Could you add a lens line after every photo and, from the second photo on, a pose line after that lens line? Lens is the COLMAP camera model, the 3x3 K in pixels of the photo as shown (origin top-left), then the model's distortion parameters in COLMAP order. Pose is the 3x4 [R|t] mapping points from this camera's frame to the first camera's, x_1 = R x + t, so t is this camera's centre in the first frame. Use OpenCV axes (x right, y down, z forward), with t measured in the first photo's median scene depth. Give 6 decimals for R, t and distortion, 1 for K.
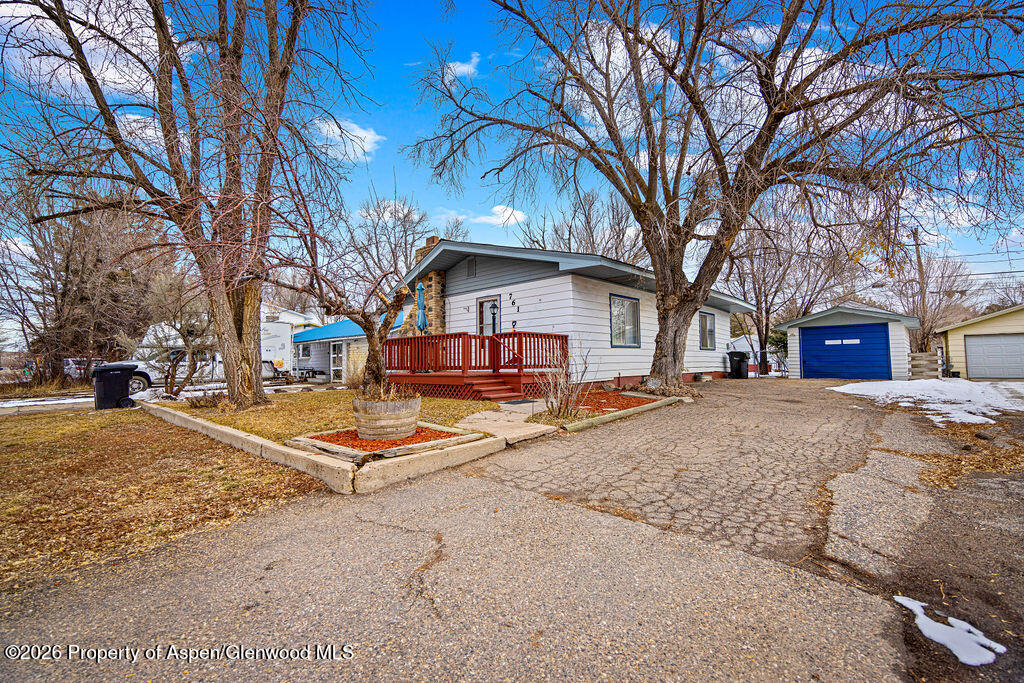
lens RADIAL K [[442.1, 0, 512.0], [0, 442.1, 341.5], [0, 0, 1]] dist [0.002396, 0.000678]
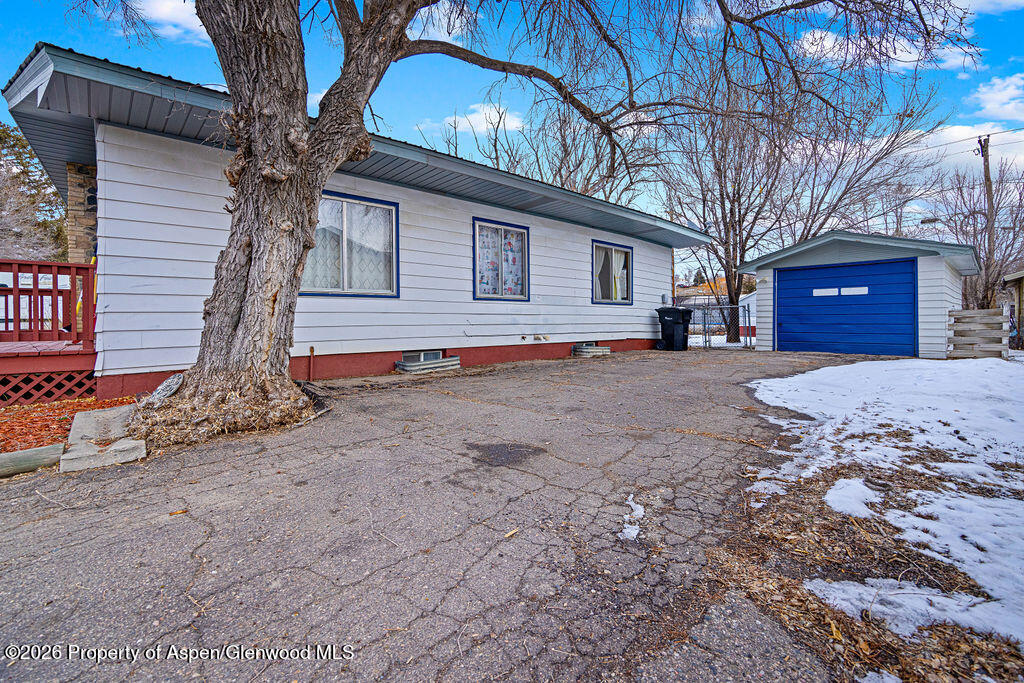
lens RADIAL K [[452.5, 0, 513.3], [0, 452.5, 326.2], [0, 0, 1]] dist [-0.017766, -0.000101]
pose [[0.997071, 0.005182, -0.076300, 0.520231], [-0.000656, 0.998244, 0.059230, 0.018045], [0.076473, -0.059007, 0.995324, 0.533306]]
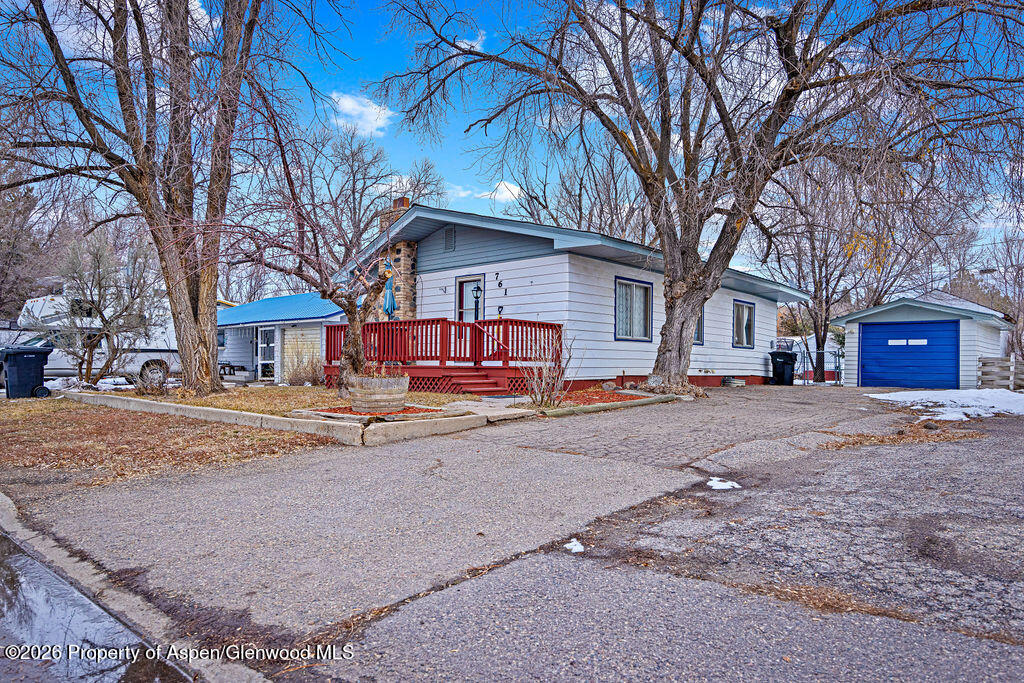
lens RADIAL K [[649.7, 0, 510.5], [0, 649.7, 360.8], [0, 0, 1]] dist [-0.024878, -0.000133]
pose [[0.999582, 0.023519, 0.016822, 0.005598], [-0.024190, 0.998871, 0.040877, 0.006484], [-0.015842, -0.041267, 0.999023, -0.237804]]
